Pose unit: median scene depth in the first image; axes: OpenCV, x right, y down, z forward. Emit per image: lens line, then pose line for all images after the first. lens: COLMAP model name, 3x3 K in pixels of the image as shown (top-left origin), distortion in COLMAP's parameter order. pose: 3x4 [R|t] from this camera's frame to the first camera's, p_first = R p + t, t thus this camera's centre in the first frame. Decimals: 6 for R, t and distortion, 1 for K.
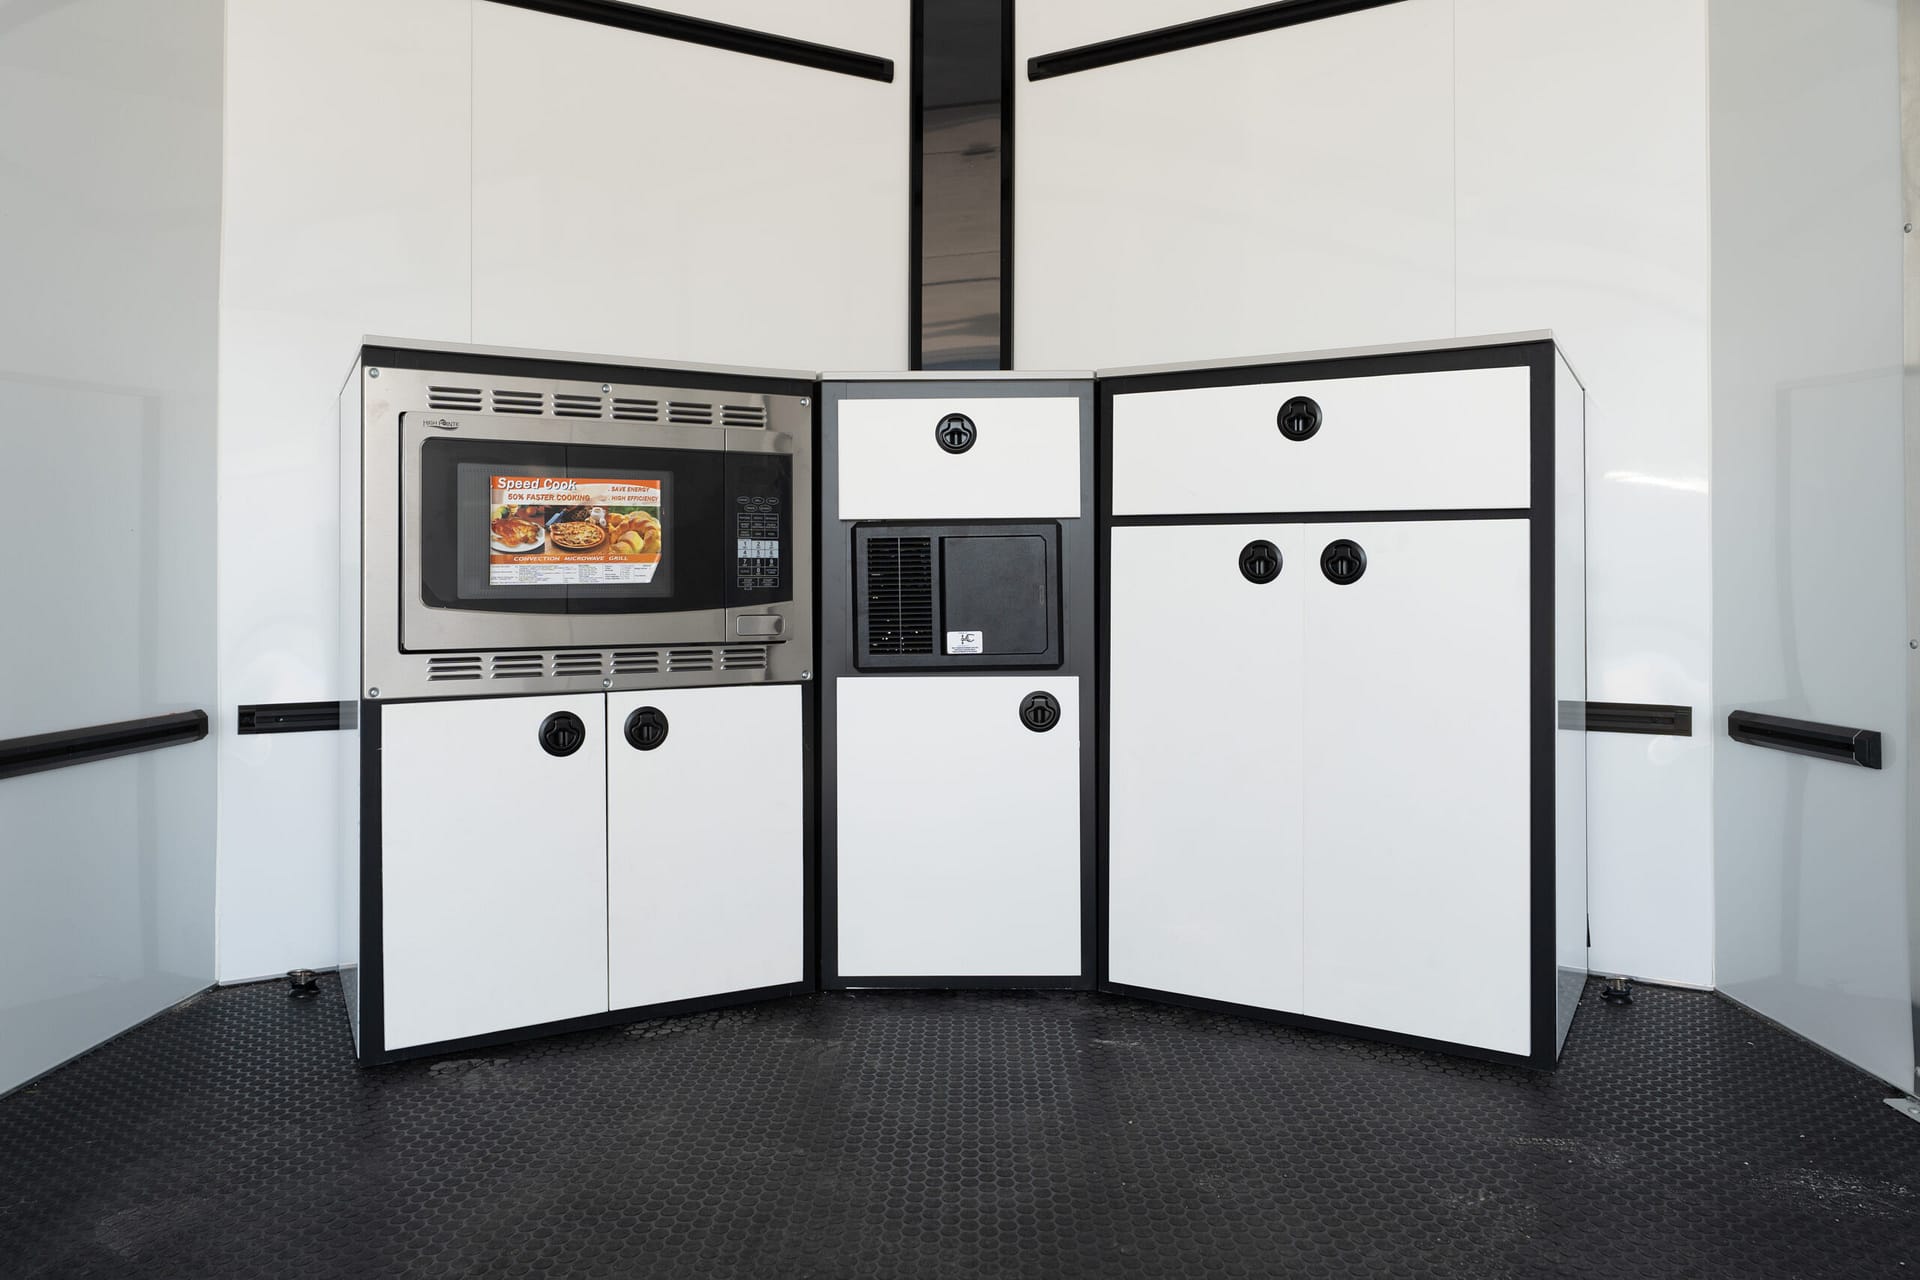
lens RADIAL K [[1636.5, 0, 960.0], [0, 1636.5, 640.0], [0, 0, 1]] dist [-0.006782, -0.002121]
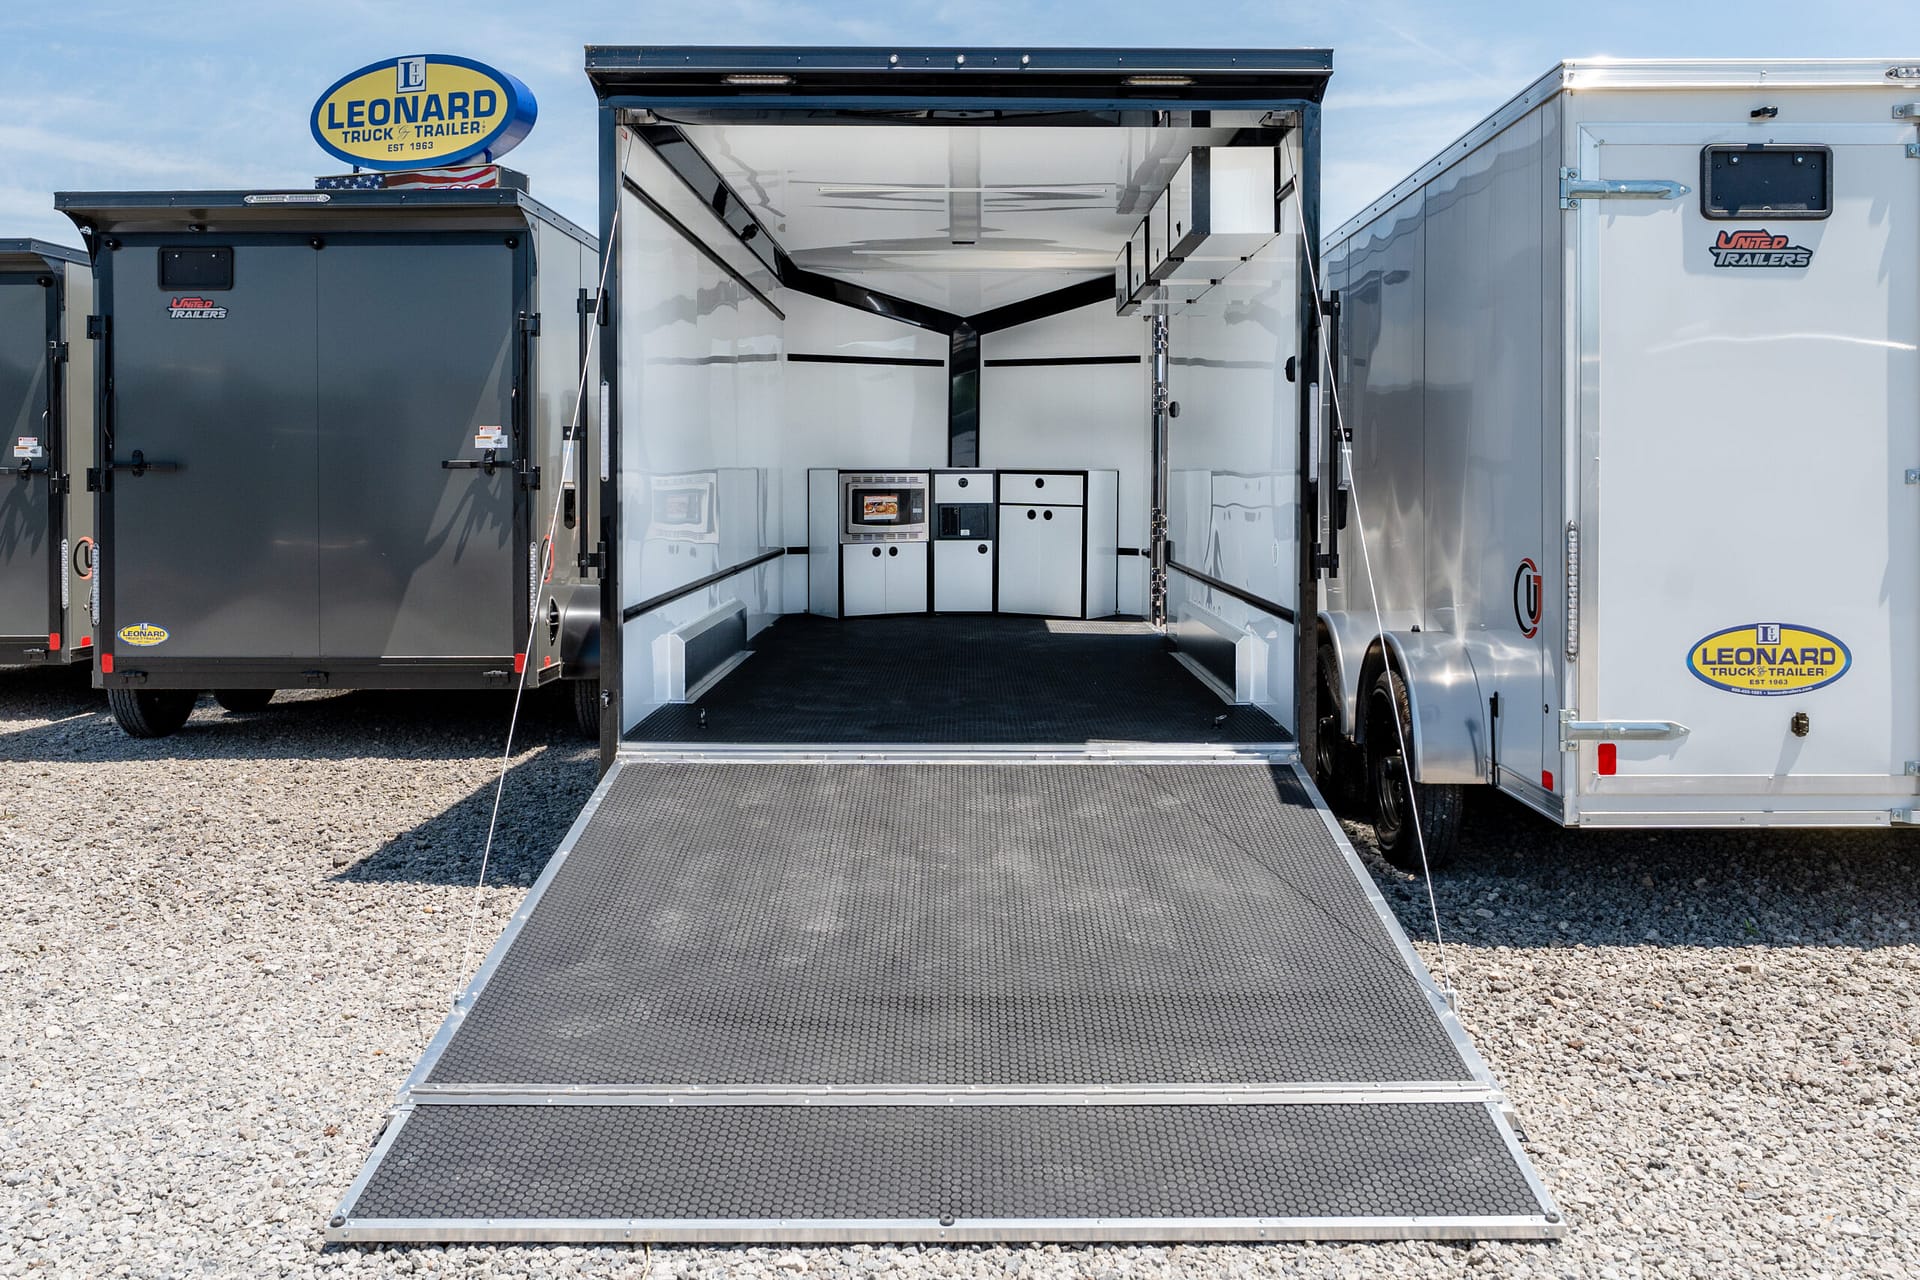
lens RADIAL K [[3932.4, 0, 960.0], [0, 3932.4, 640.0], [0, 0, 1]] dist [-0.075152, -0.113393]
pose [[0.999965, 0.005140, 0.006546, -0.077508], [-0.005347, 0.999471, 0.032081, -0.047860], [-0.006378, -0.032115, 0.999464, -9.487766]]
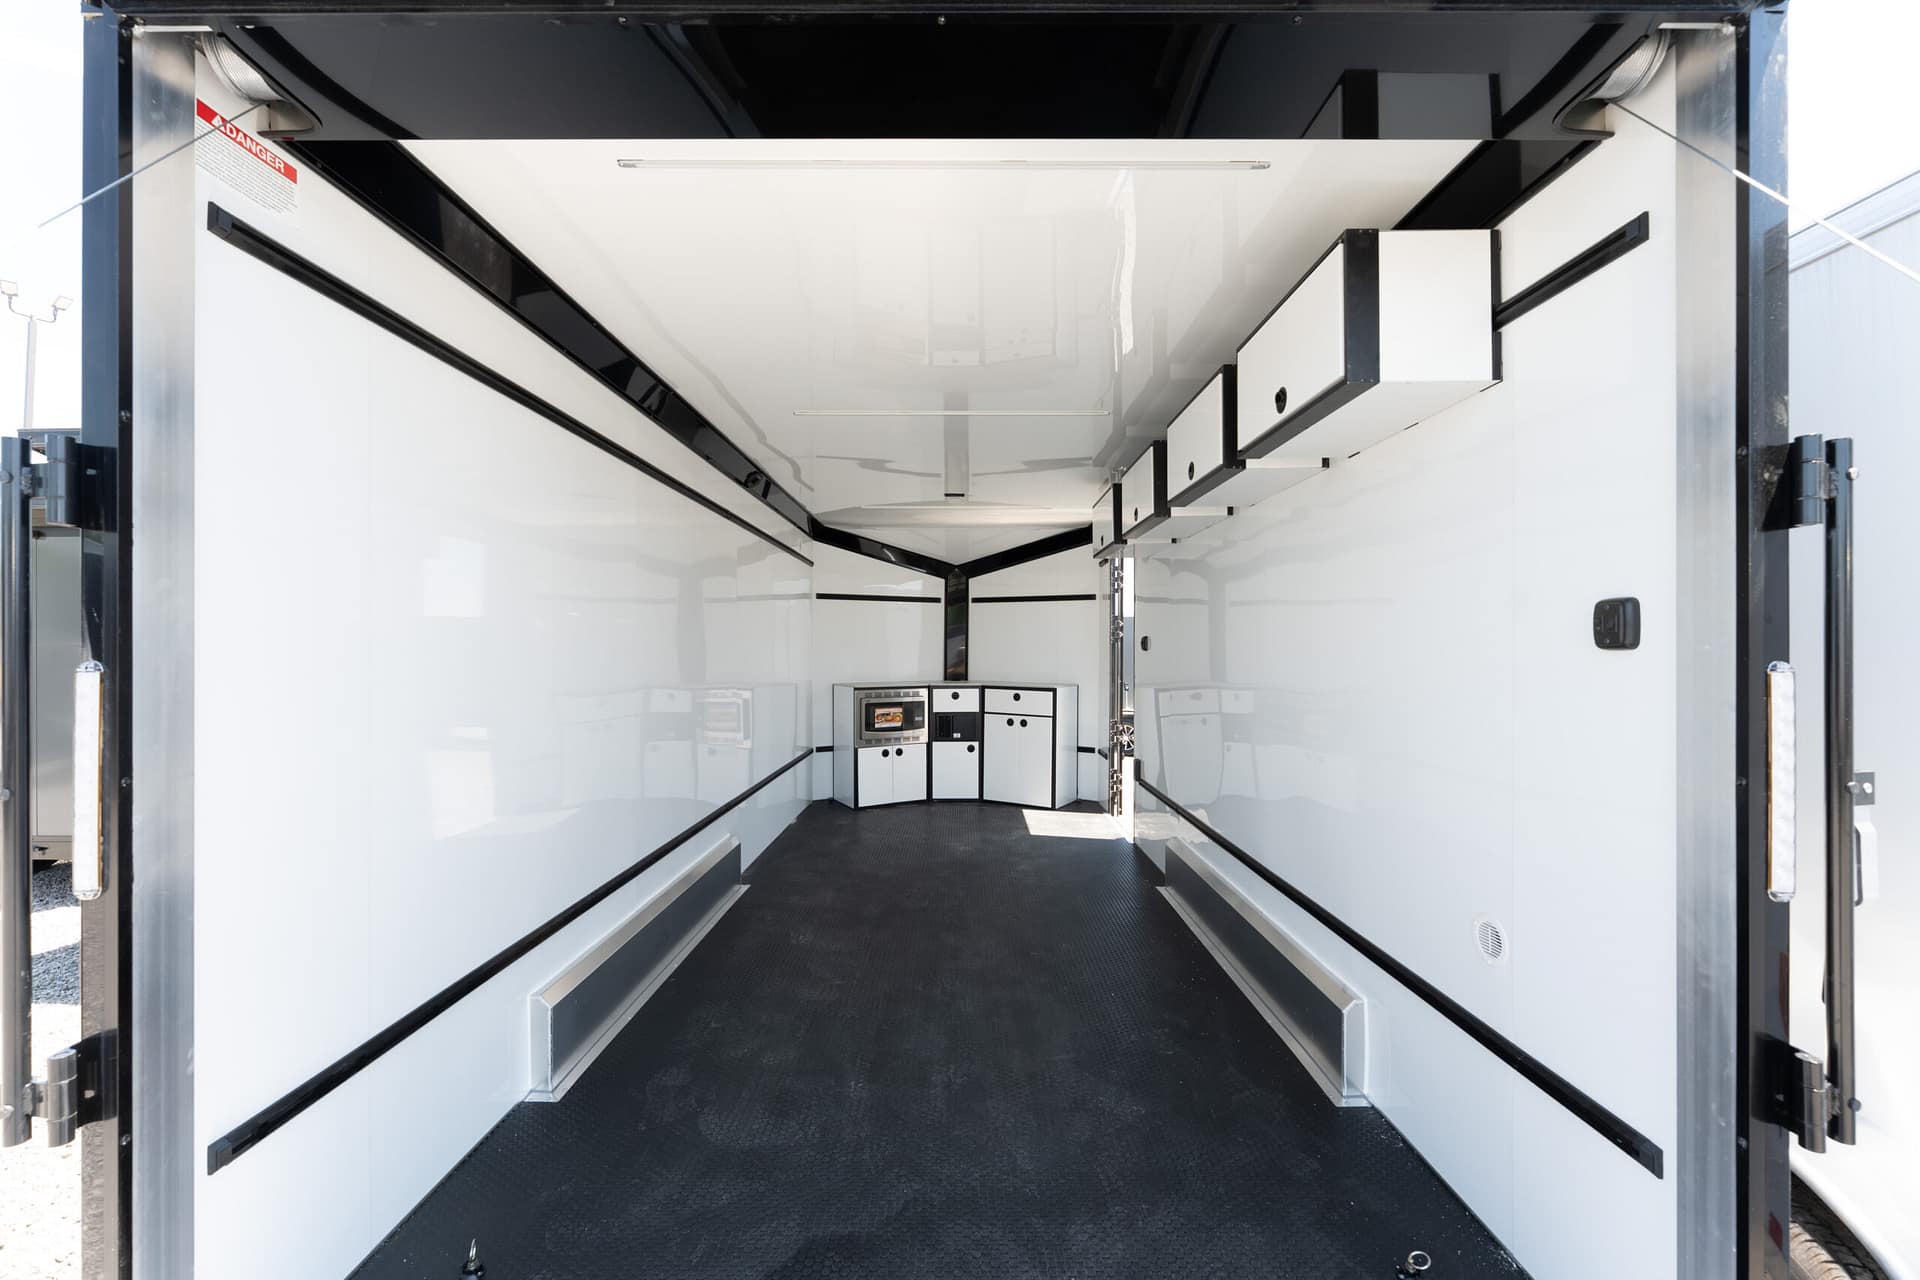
lens RADIAL K [[1251.8, 0, 960.0], [0, 1251.8, 640.0], [0, 0, 1]] dist [0.001899, 0.000202]
pose [[0.999972, 0.003211, 0.006806, -0.015989], [-0.003194, 0.999992, -0.002426, -0.308147], [-0.006814, 0.002404, 0.999974, -3.163757]]
